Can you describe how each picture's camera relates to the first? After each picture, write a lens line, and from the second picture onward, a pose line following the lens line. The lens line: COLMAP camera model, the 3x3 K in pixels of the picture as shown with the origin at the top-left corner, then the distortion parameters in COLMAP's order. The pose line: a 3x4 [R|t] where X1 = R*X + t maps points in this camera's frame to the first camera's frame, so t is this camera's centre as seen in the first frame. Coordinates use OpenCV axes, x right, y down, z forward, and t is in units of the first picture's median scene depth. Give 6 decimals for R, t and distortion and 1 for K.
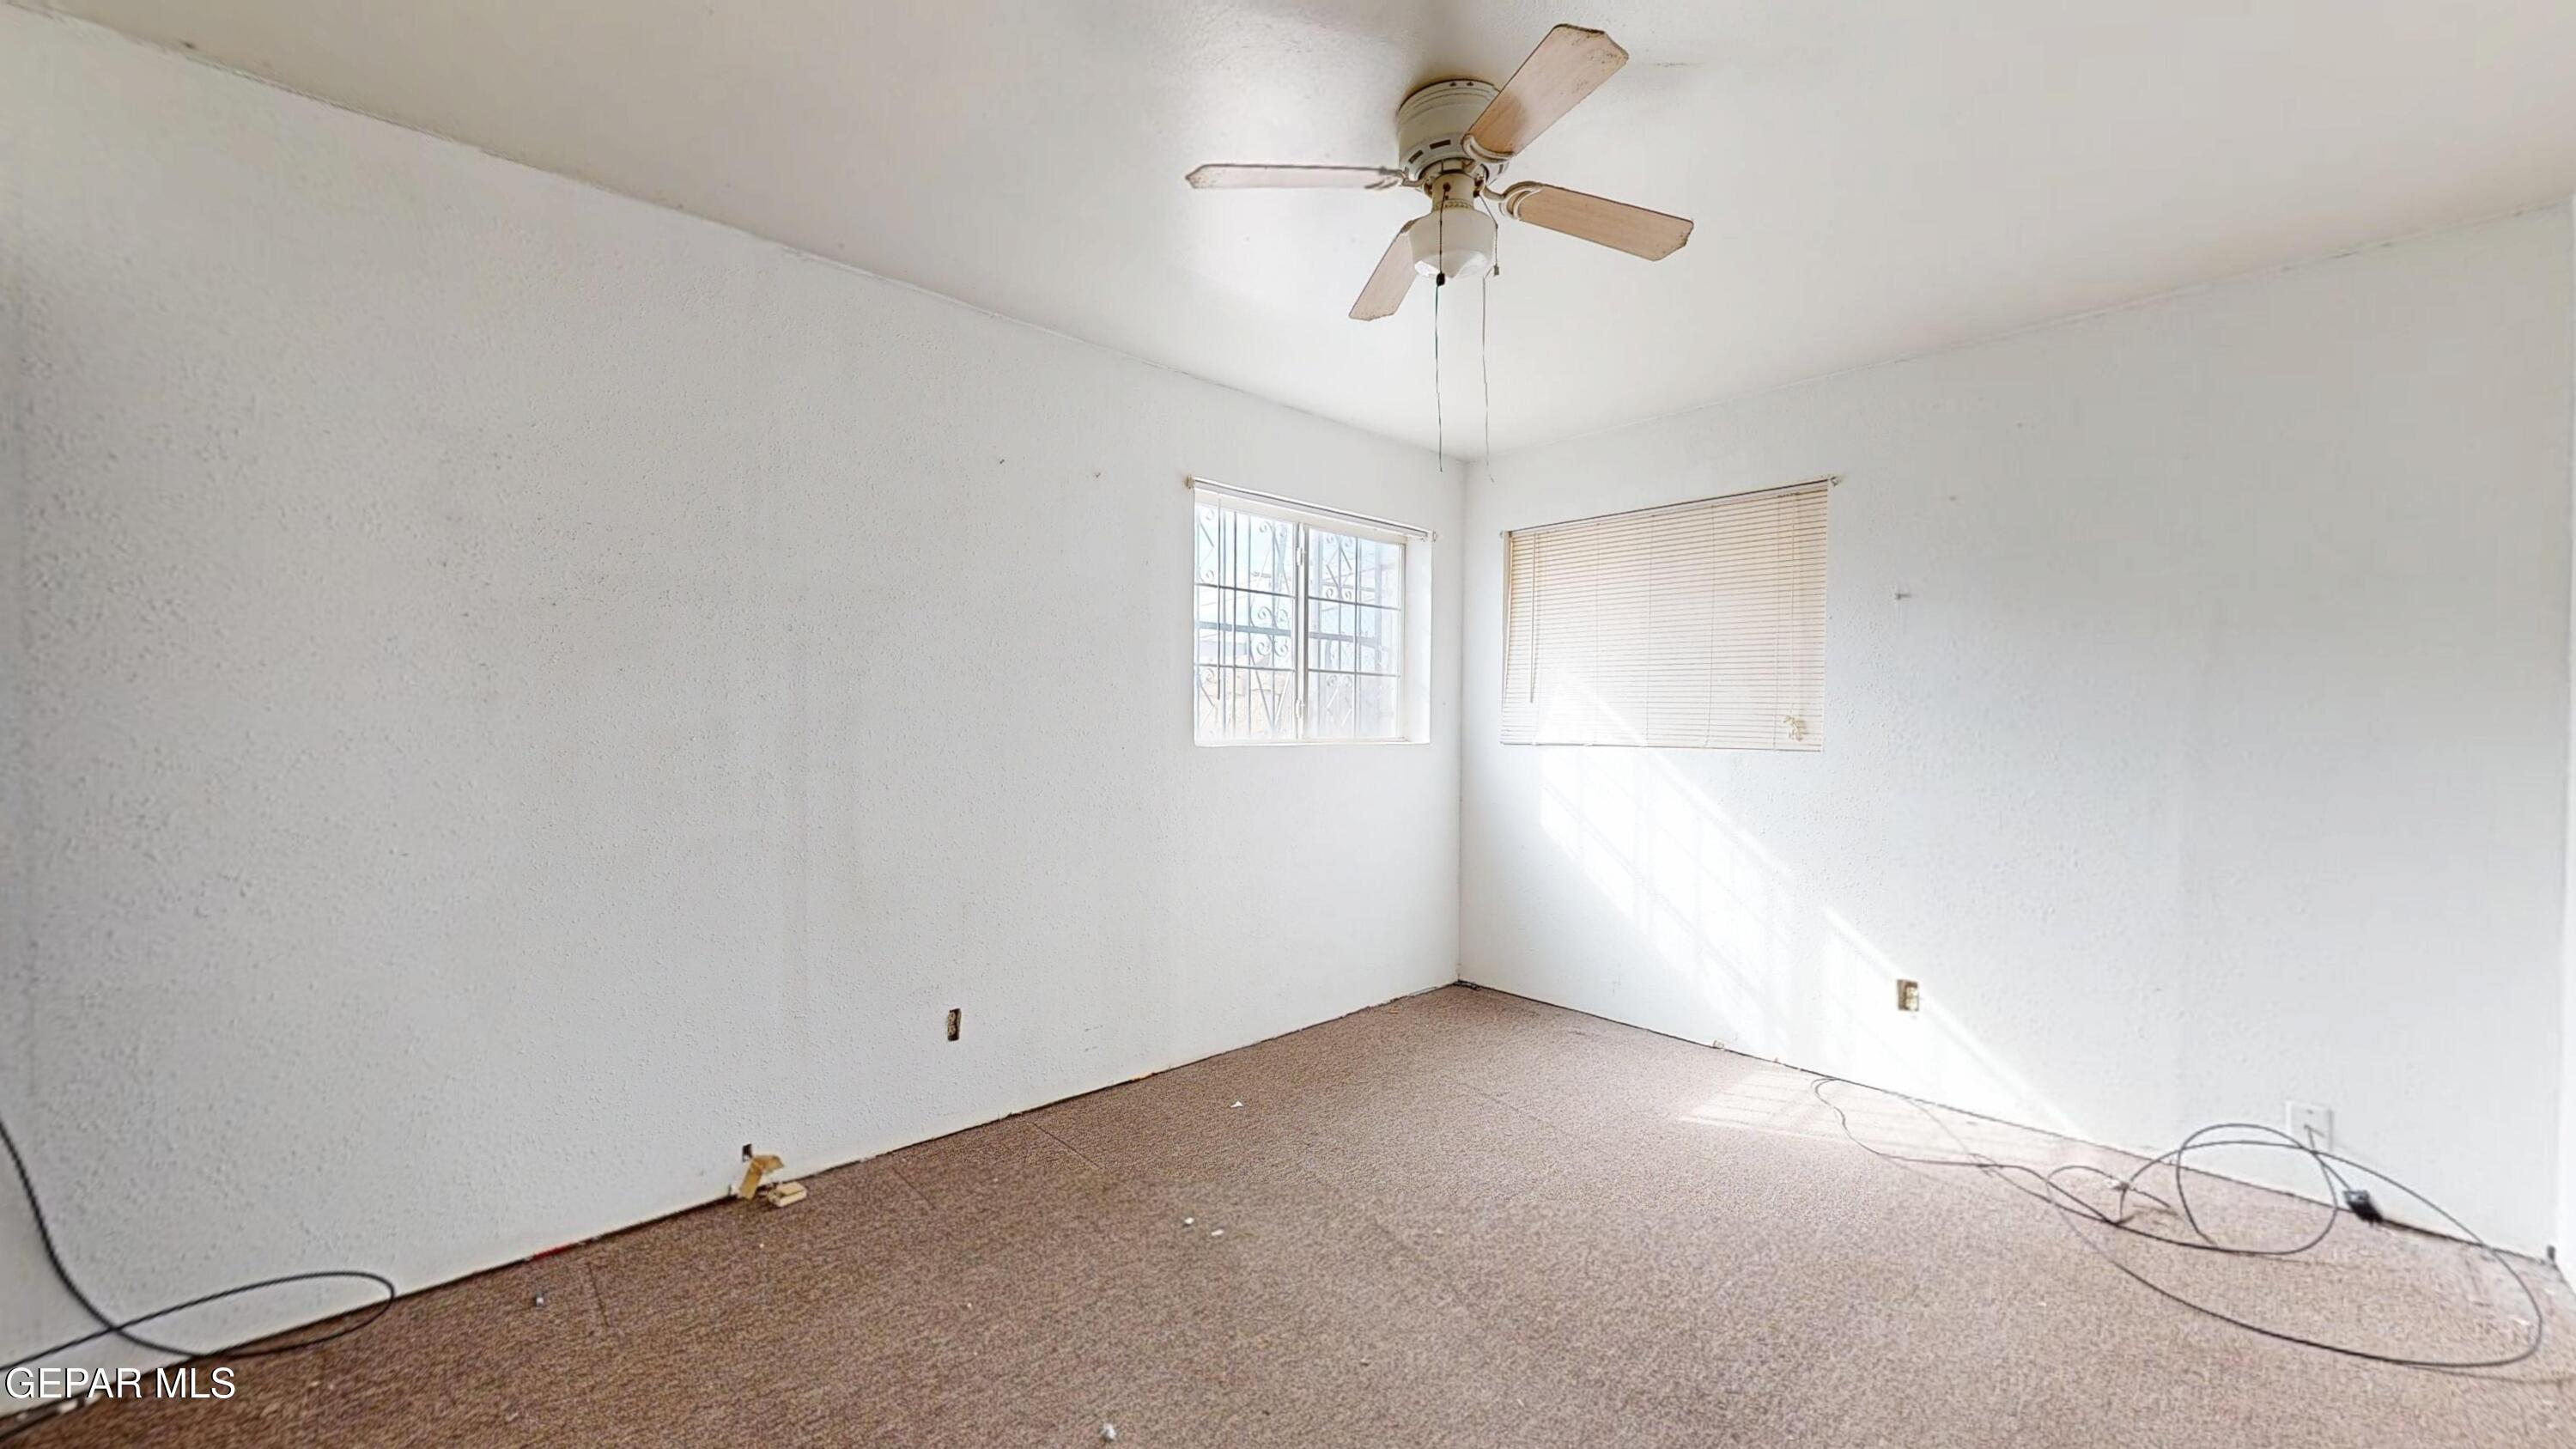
lens RADIAL K [[939.4, 0, 1288.0], [0, 939.4, 724.5], [0, 0, 1]] dist [-0.001016, 0.000040]
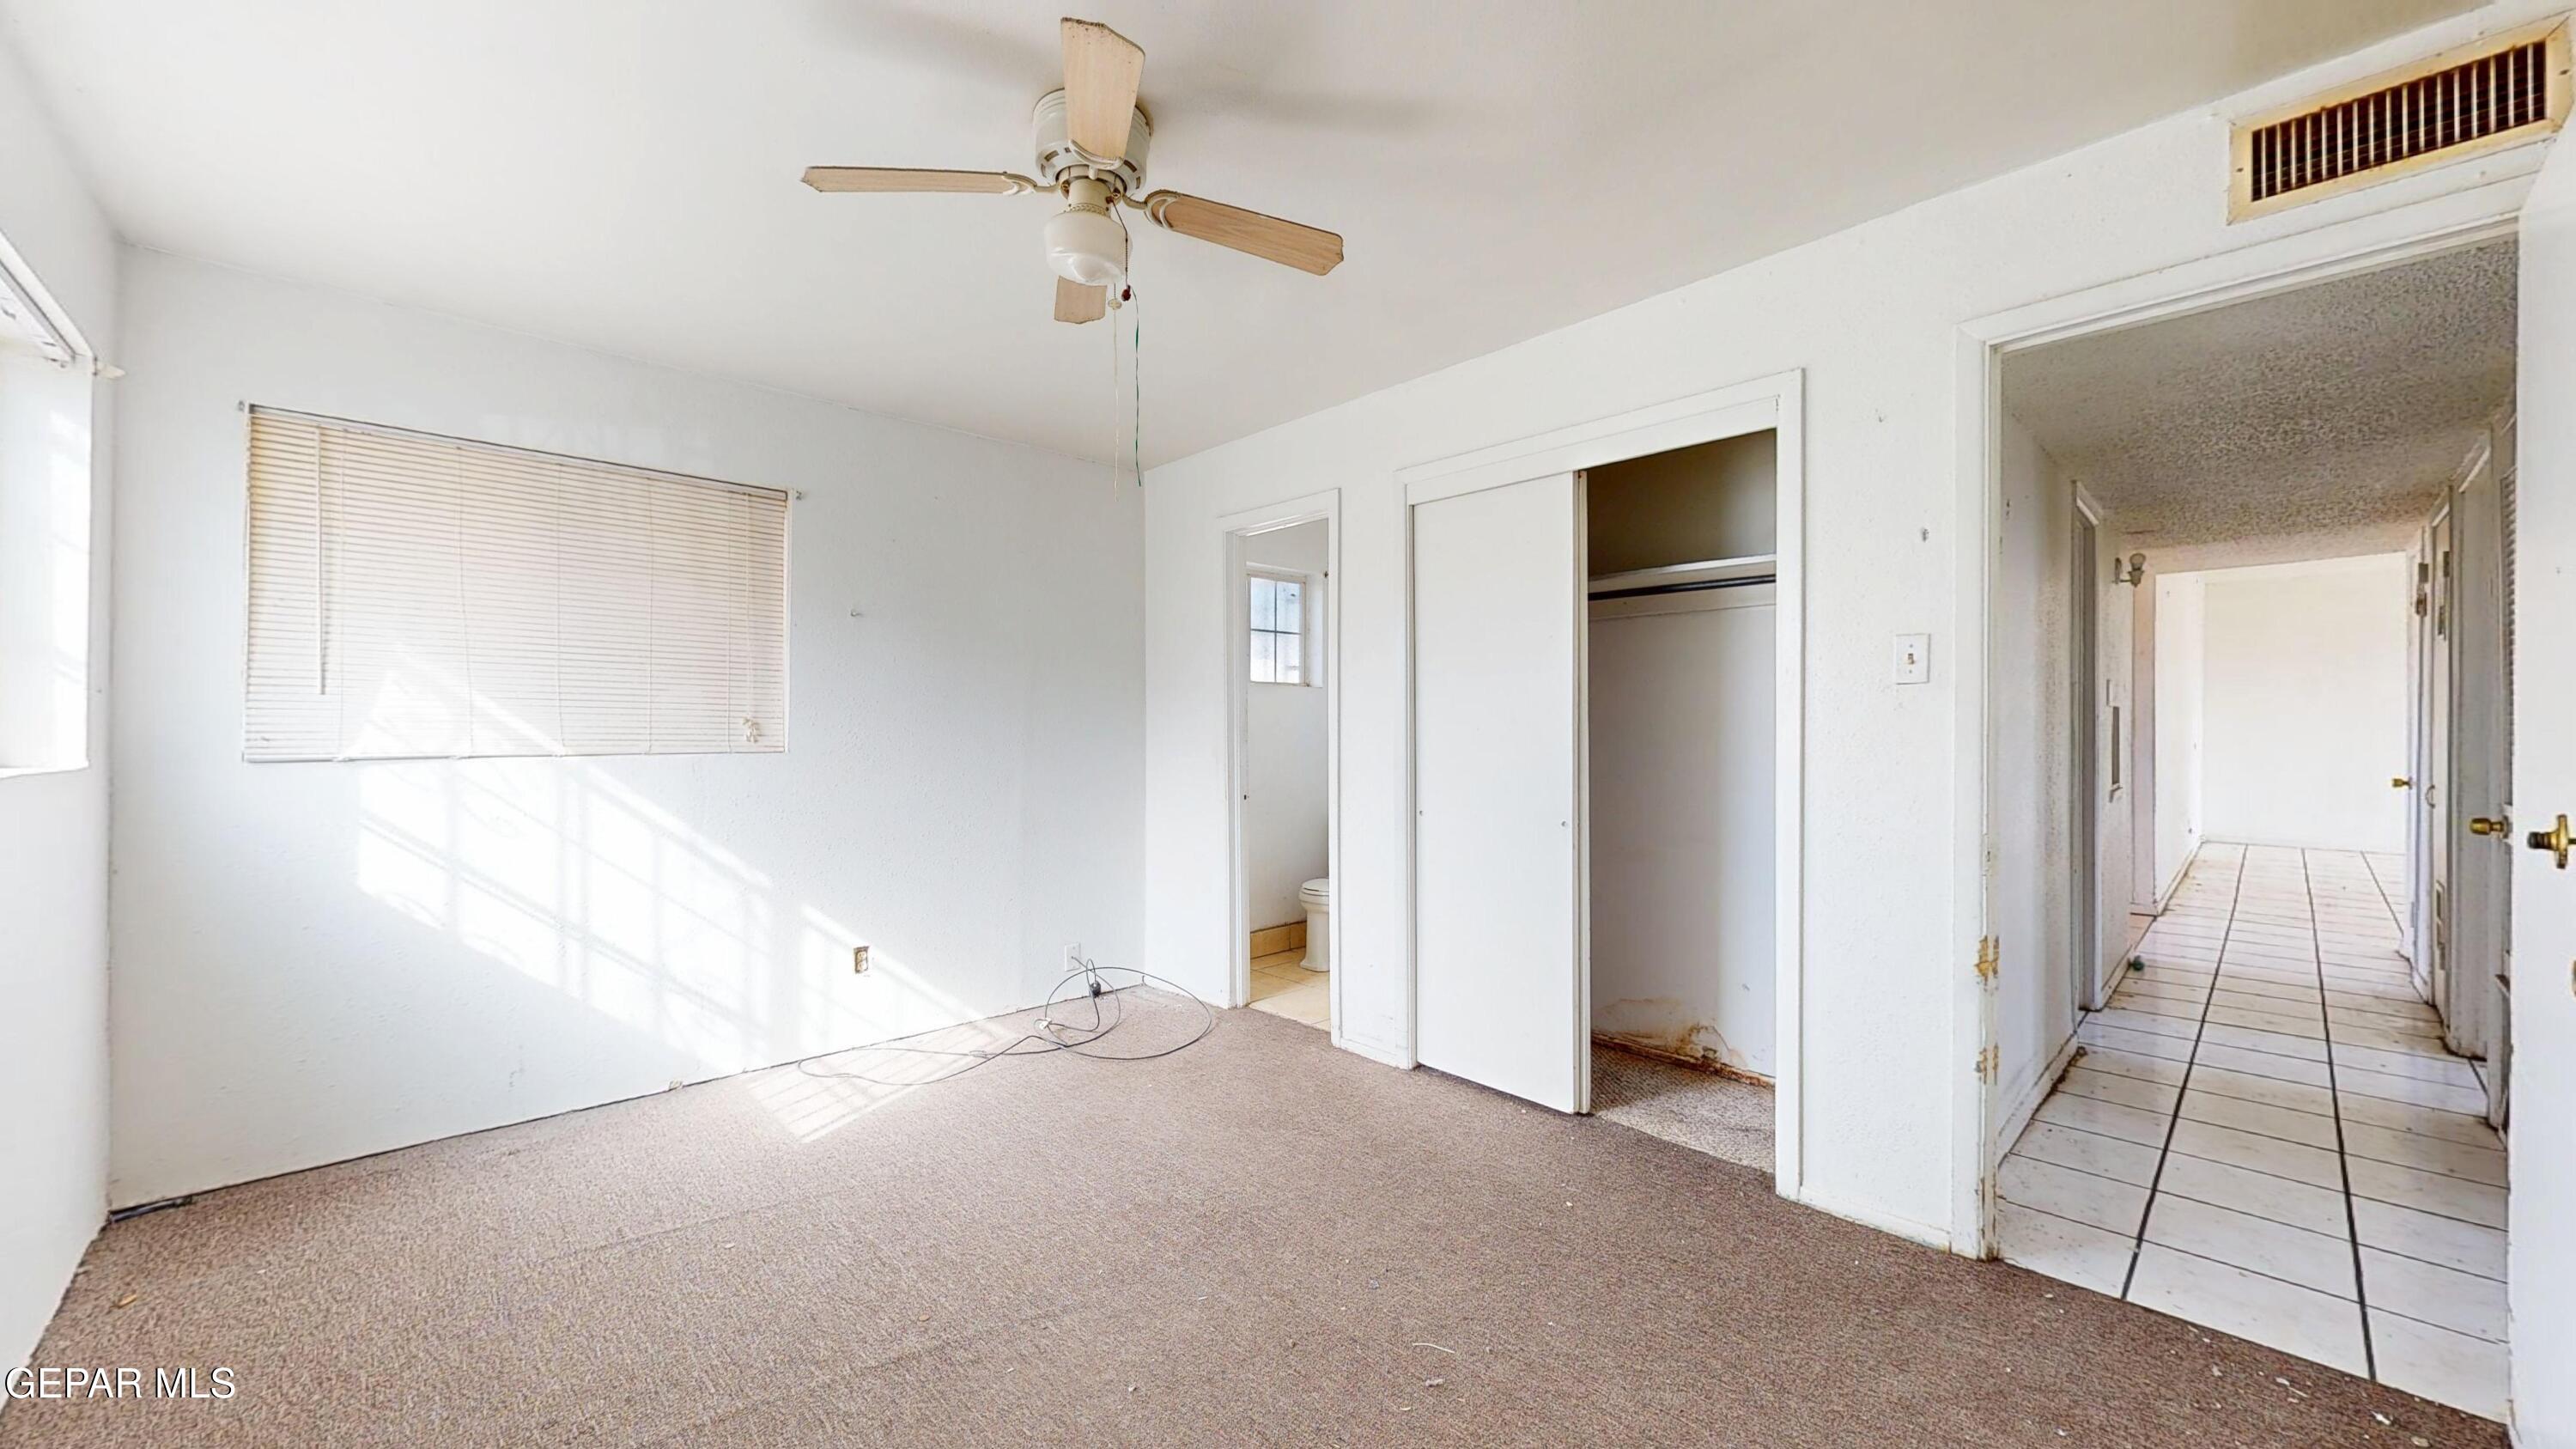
lens RADIAL K [[939.4, 0, 1288.0], [0, 939.4, 724.5], [0, 0, 1]] dist [-0.001016, 0.000040]
pose [[-0.015274, -0.004477, 0.999873, -0.446234], [-0.000434, 0.999990, 0.004471, -0.007072], [-0.999883, -0.000366, -0.015276, 0.427915]]
